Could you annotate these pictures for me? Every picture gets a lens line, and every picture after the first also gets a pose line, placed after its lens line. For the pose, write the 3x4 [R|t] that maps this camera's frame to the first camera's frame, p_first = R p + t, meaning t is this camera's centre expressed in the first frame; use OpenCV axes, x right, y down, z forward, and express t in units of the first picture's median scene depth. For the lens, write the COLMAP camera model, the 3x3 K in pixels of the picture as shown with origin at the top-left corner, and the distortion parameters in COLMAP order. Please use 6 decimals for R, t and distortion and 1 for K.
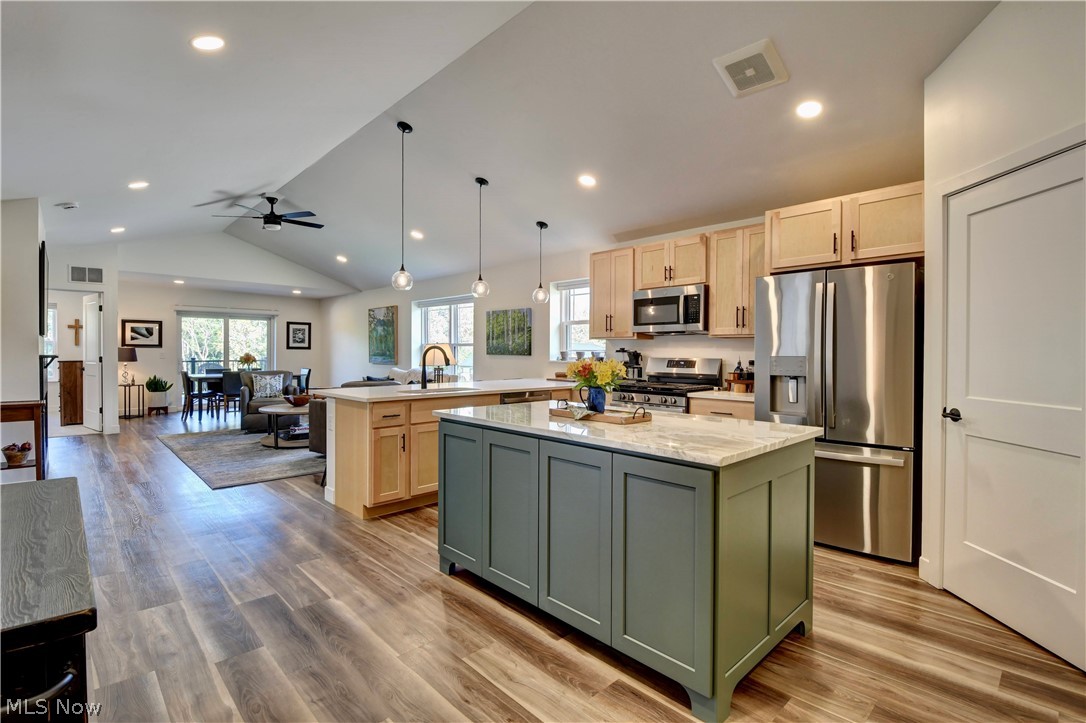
lens RADIAL K [[505.6, 0, 543.0], [0, 505.6, 361.5], [0, 0, 1]] dist [0.017567, -0.025634]
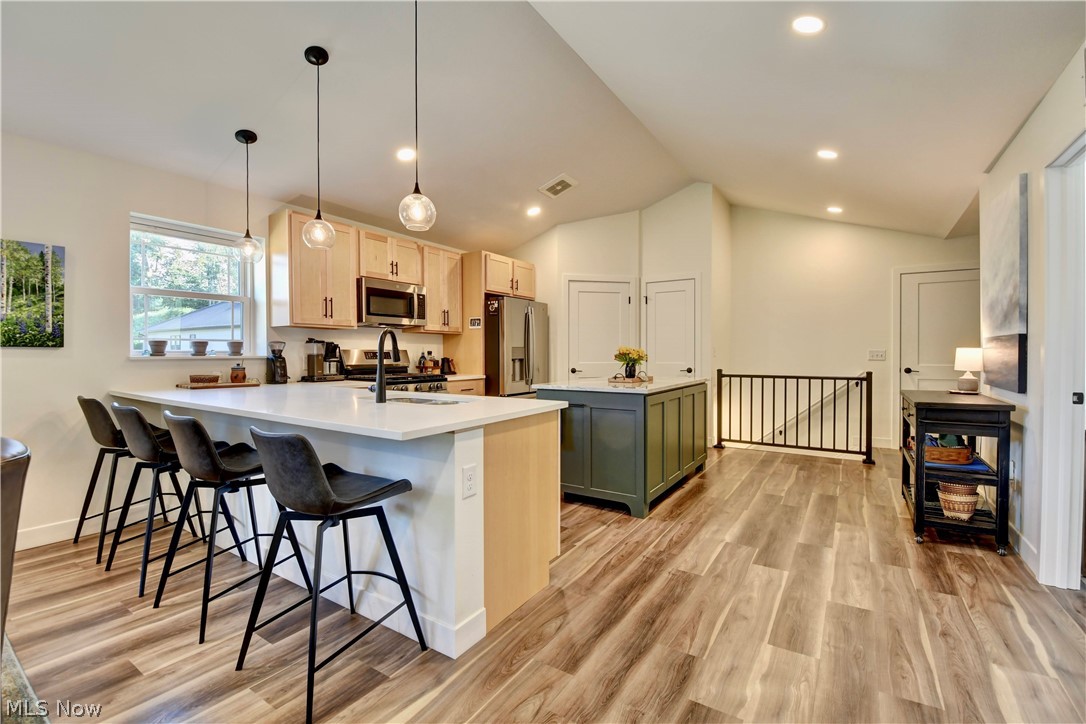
lens RADIAL K [[475.6, 0, 543.0], [0, 475.6, 362.0], [0, 0, 1]] dist [0.016953, -0.024889]
pose [[-0.231517, -0.024834, 0.972514, -0.853504], [0.017502, 0.999406, 0.029687, -0.004834], [-0.972673, 0.023894, -0.230945, 1.011326]]
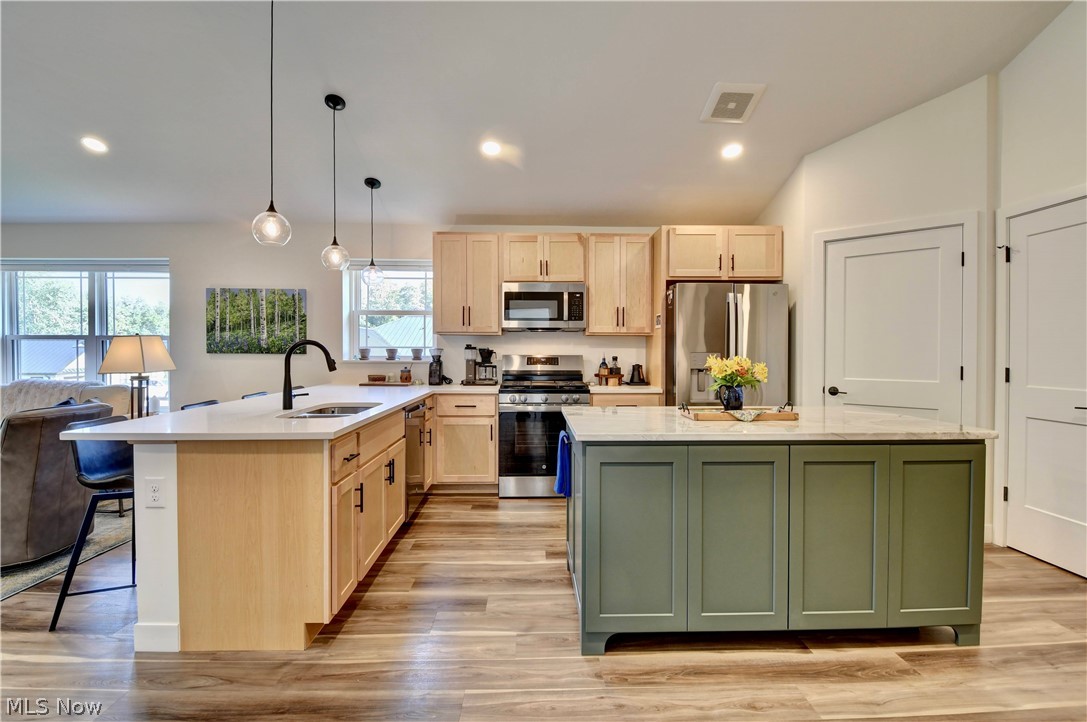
lens RADIAL K [[506.1, 0, 543.5], [0, 506.1, 361.0], [0, 0, 1]] dist [0.017567, -0.025634]
pose [[0.672652, -0.020389, 0.739678, -0.515370], [0.015787, 0.999788, 0.013202, -0.009030], [-0.739791, 0.002796, 0.672831, 0.376704]]
